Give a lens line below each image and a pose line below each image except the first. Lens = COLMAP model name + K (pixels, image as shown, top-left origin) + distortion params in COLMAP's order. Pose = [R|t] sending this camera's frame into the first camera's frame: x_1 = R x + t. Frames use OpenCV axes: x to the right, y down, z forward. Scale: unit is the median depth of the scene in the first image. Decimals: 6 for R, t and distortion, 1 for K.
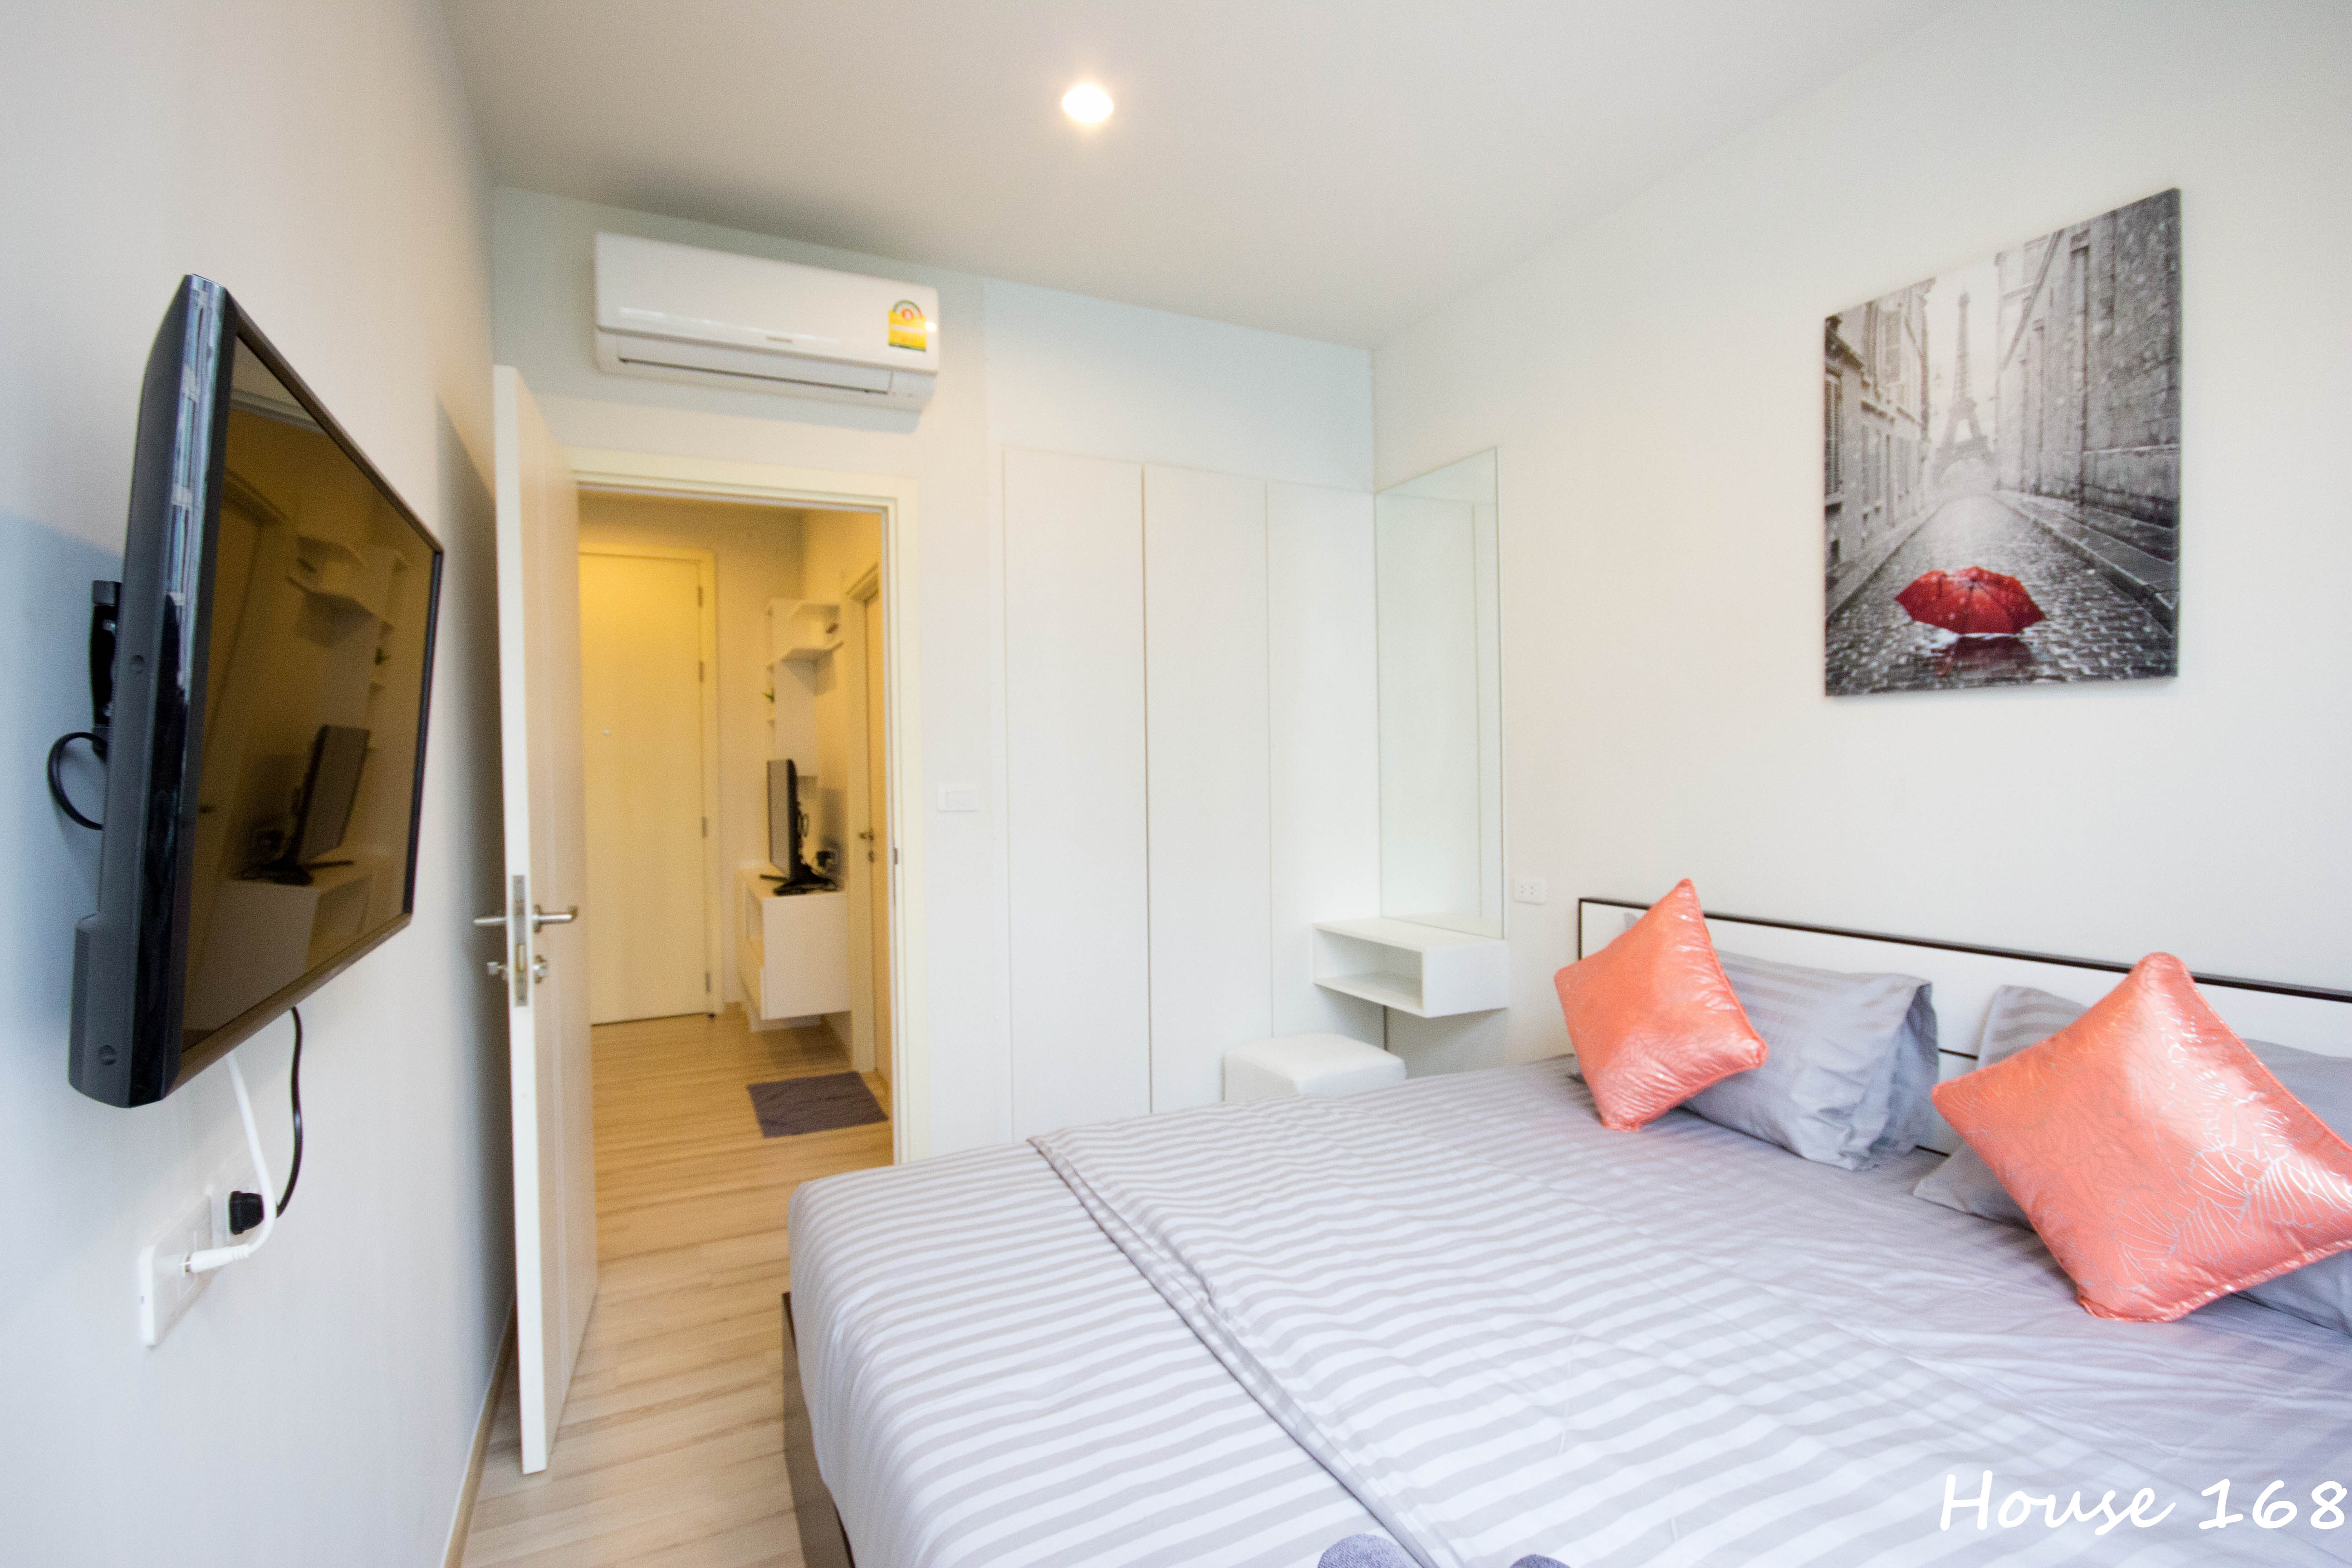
lens RADIAL K [[1093.6, 0, 1182.8], [0, 1093.6, 779.9], [0, 0, 1]] dist [0.003167, -0.007211]
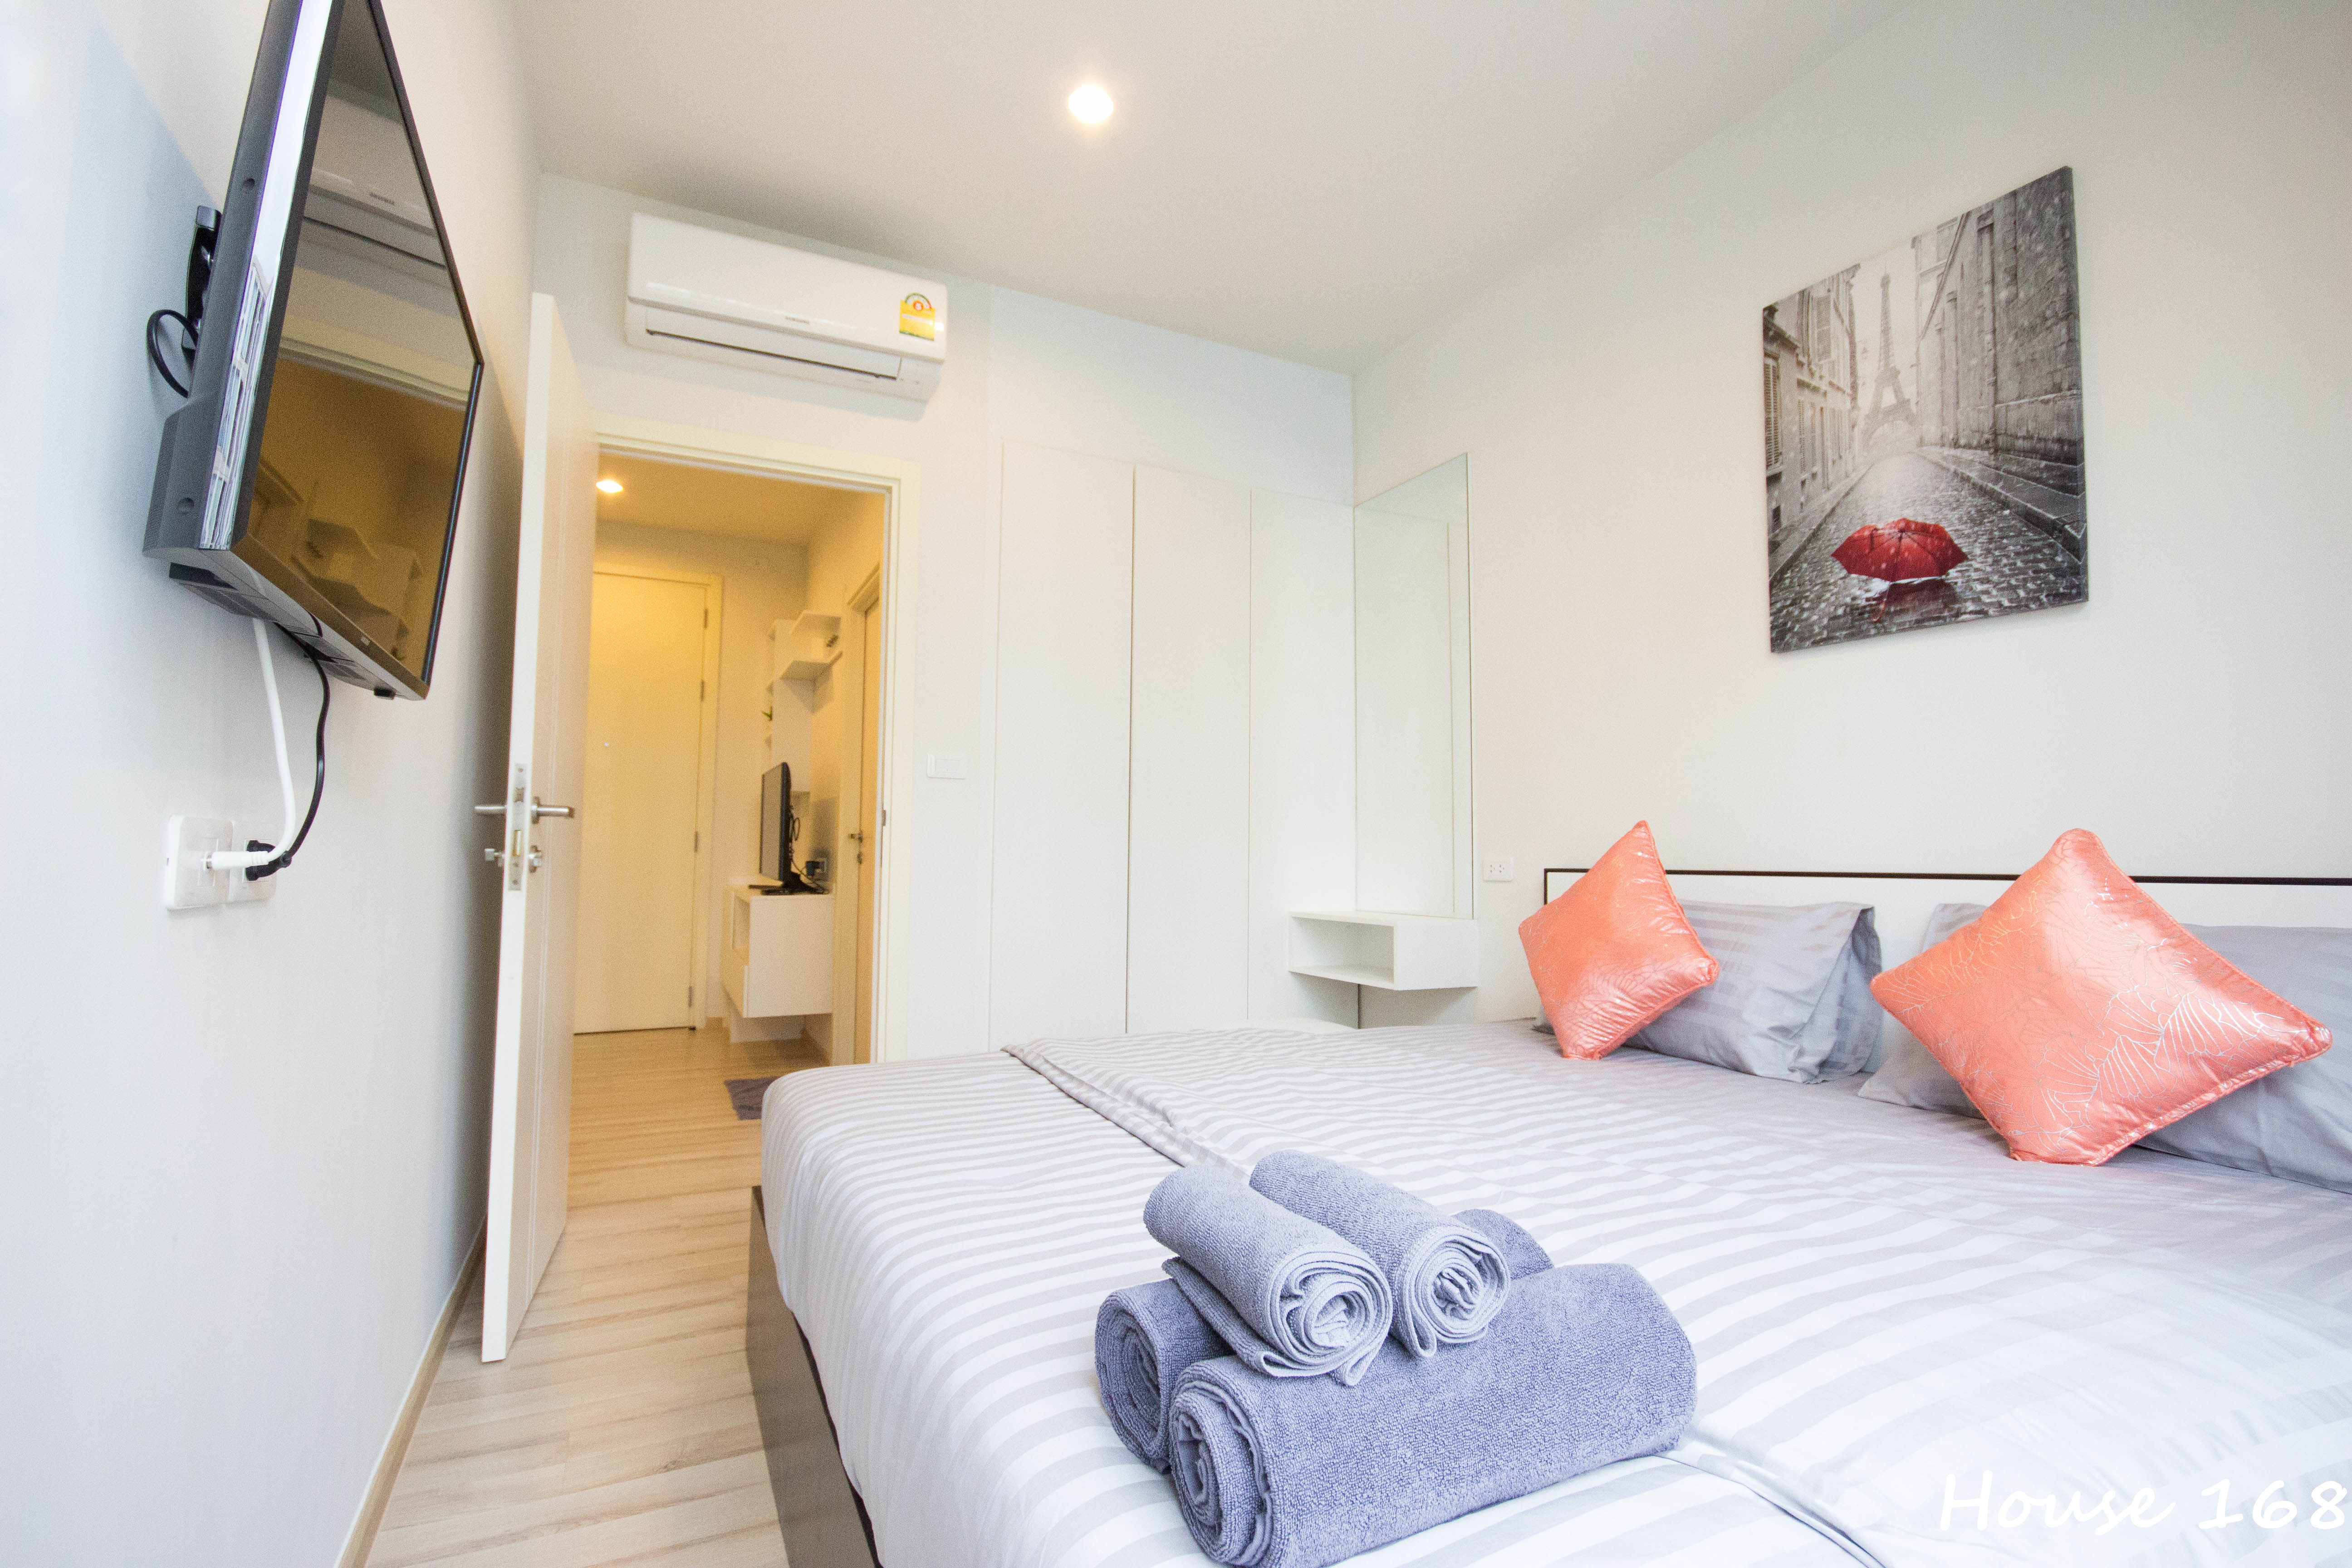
lens RADIAL K [[1081.7, 0, 1183.3], [0, 1081.7, 780.0], [0, 0, 1]] dist [-0.002812, -0.001253]
pose [[0.999686, 0.023617, 0.008389, 0.014529], [-0.022850, 0.996364, -0.082077, 0.163752], [-0.010297, 0.081860, 0.996591, -0.029840]]
